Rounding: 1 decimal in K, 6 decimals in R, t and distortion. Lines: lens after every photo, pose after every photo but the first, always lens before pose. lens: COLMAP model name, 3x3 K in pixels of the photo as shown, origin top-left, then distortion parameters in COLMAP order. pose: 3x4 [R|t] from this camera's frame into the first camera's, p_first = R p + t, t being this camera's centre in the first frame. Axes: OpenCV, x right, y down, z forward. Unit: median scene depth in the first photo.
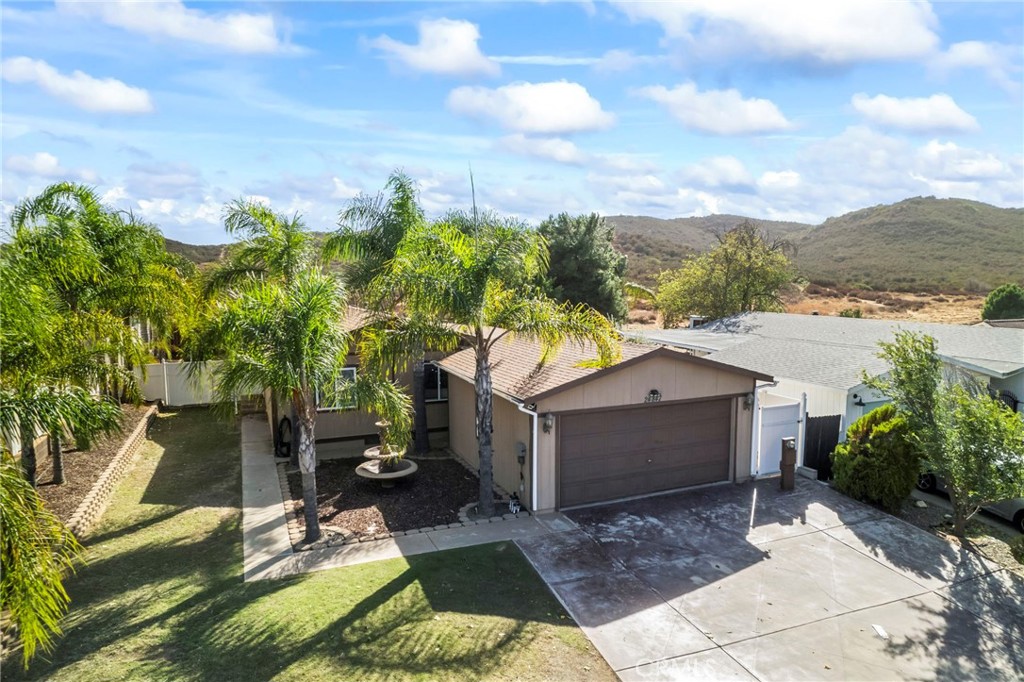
lens RADIAL K [[654.8, 0, 512.0], [0, 654.8, 341.0], [0, 0, 1]] dist [-0.033163, -0.002786]
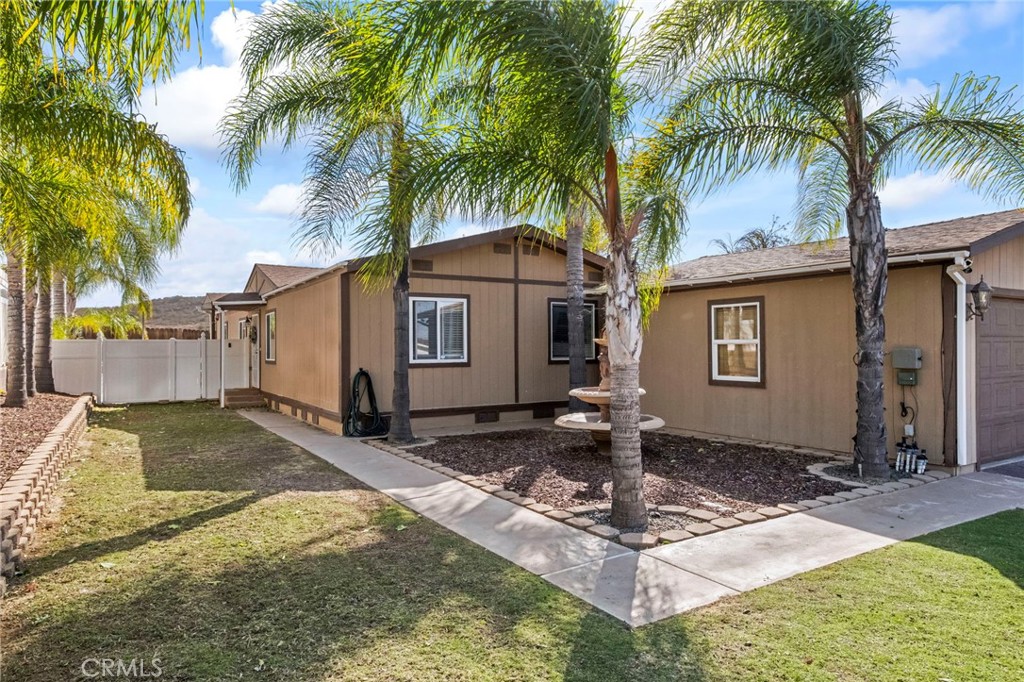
lens RADIAL K [[643.0, 0, 507.4], [0, 643.0, 340.0], [0, 0, 1]] dist [-0.010571, 0.004035]
pose [[0.988068, 0.002589, 0.153994, -0.415616], [0.014069, 0.994162, -0.106980, 0.209116], [-0.153372, 0.107870, 0.982263, 0.534764]]
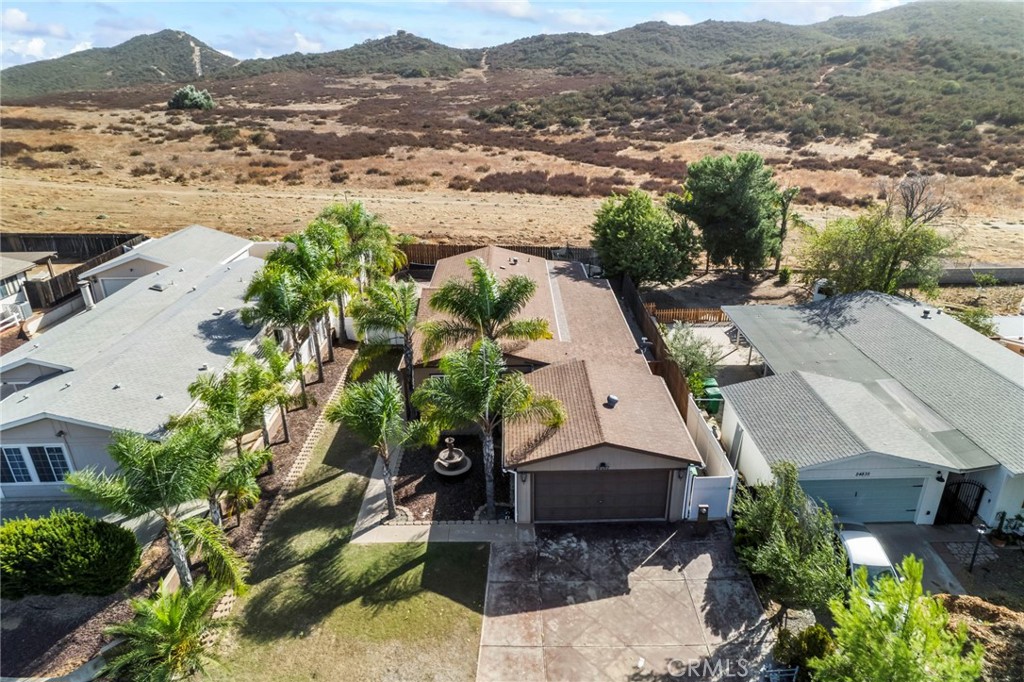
lens RADIAL K [[643.0, 0, 507.4], [0, 643.0, 340.0], [0, 0, 1]] dist [-0.010571, 0.004035]
pose [[0.925661, 0.140635, -0.351247, 0.532739], [-0.032584, 0.954535, 0.296314, -0.680514], [0.376949, -0.262841, 0.888158, -0.358068]]
